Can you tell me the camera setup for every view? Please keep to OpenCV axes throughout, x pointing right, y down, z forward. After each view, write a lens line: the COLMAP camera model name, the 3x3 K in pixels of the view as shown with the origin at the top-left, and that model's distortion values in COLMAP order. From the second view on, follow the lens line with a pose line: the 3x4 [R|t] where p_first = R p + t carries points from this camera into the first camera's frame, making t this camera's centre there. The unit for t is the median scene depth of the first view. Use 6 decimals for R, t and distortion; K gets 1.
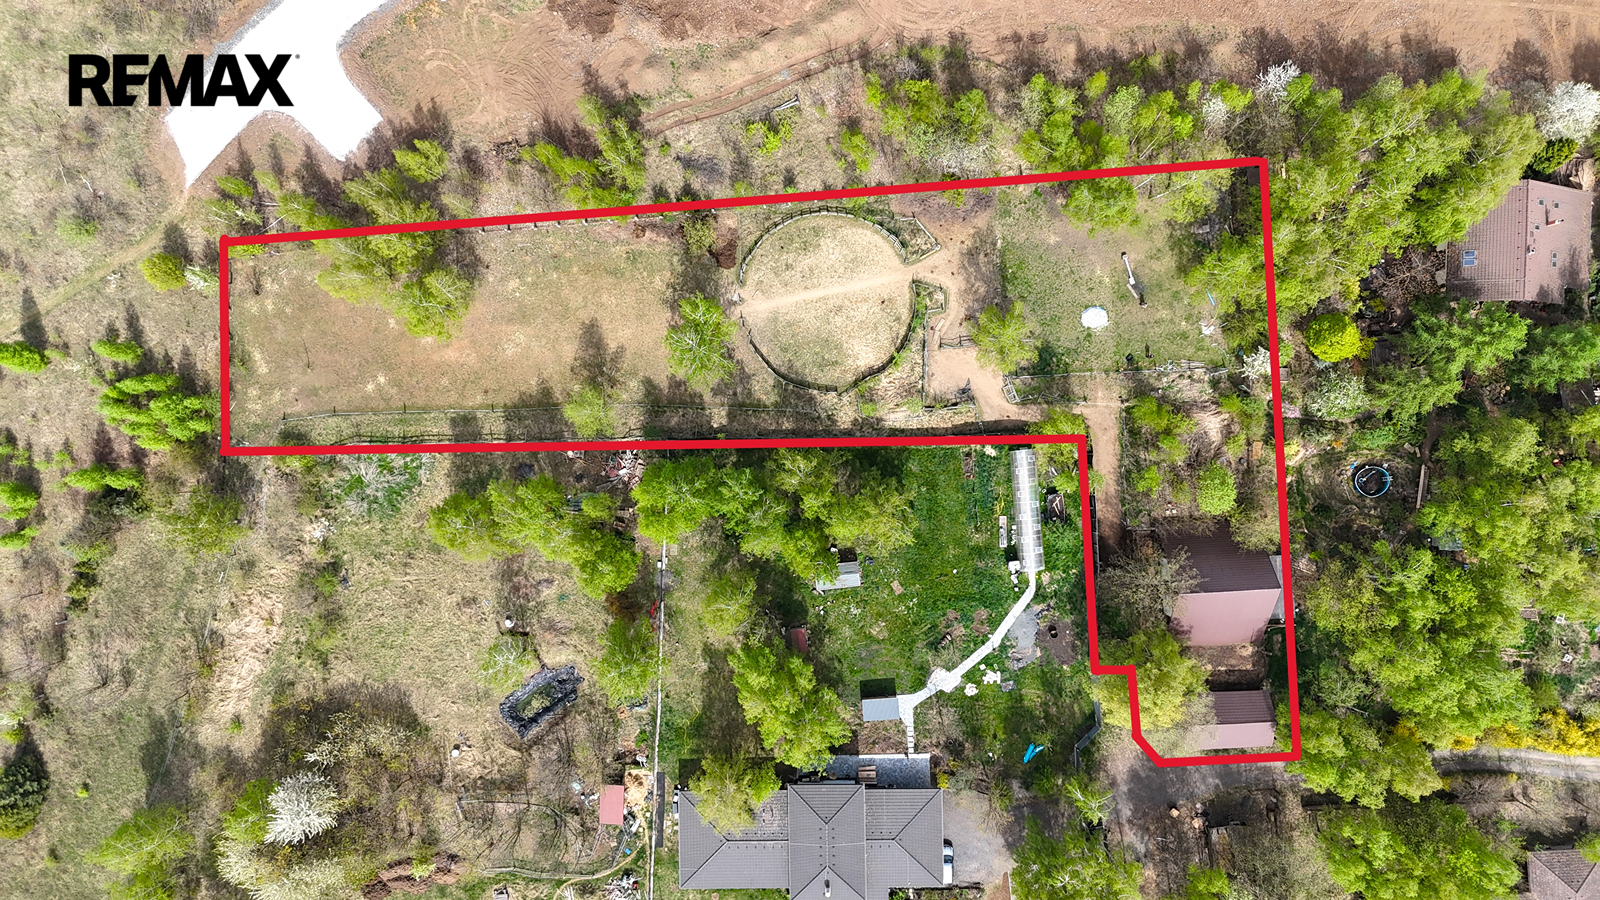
lens RADIAL K [[1134.8, 0, 800.2], [0, 1134.8, 448.8], [0, 0, 1]] dist [0.060282, -0.050022]
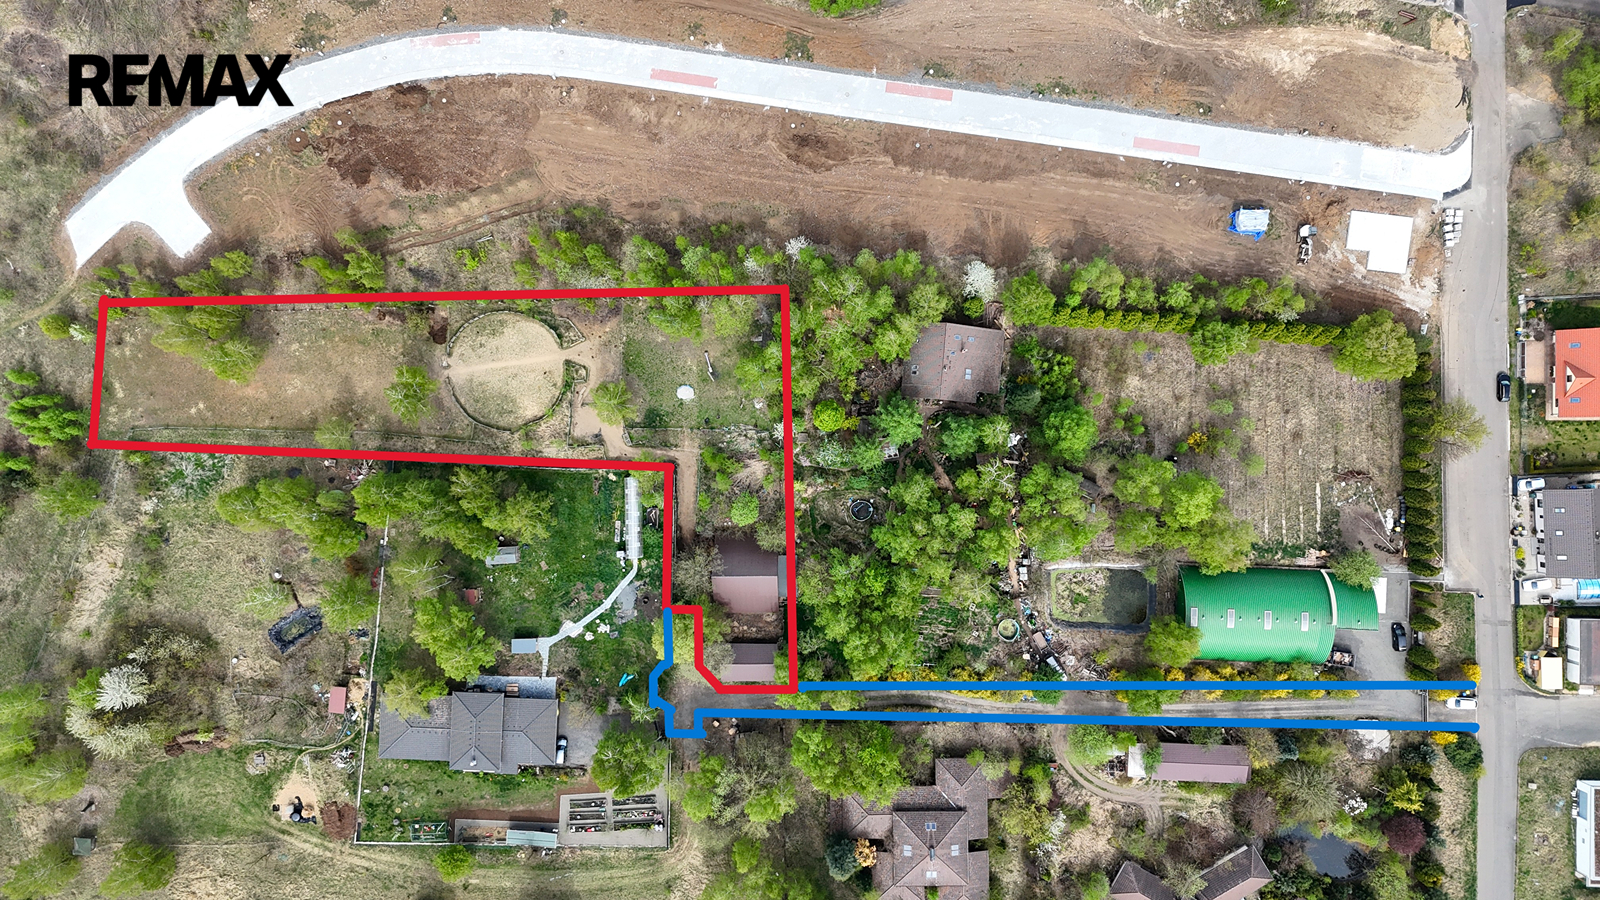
lens RADIAL K [[1134.8, 0, 810.9], [0, 1134.8, 447.9], [0, 0, 1]] dist [0.060282, -0.050022]
pose [[0.998393, 0.056122, 0.007798, 0.416849], [-0.056065, 0.998400, -0.007307, -0.040358], [-0.008196, 0.006858, 0.999943, -0.497528]]
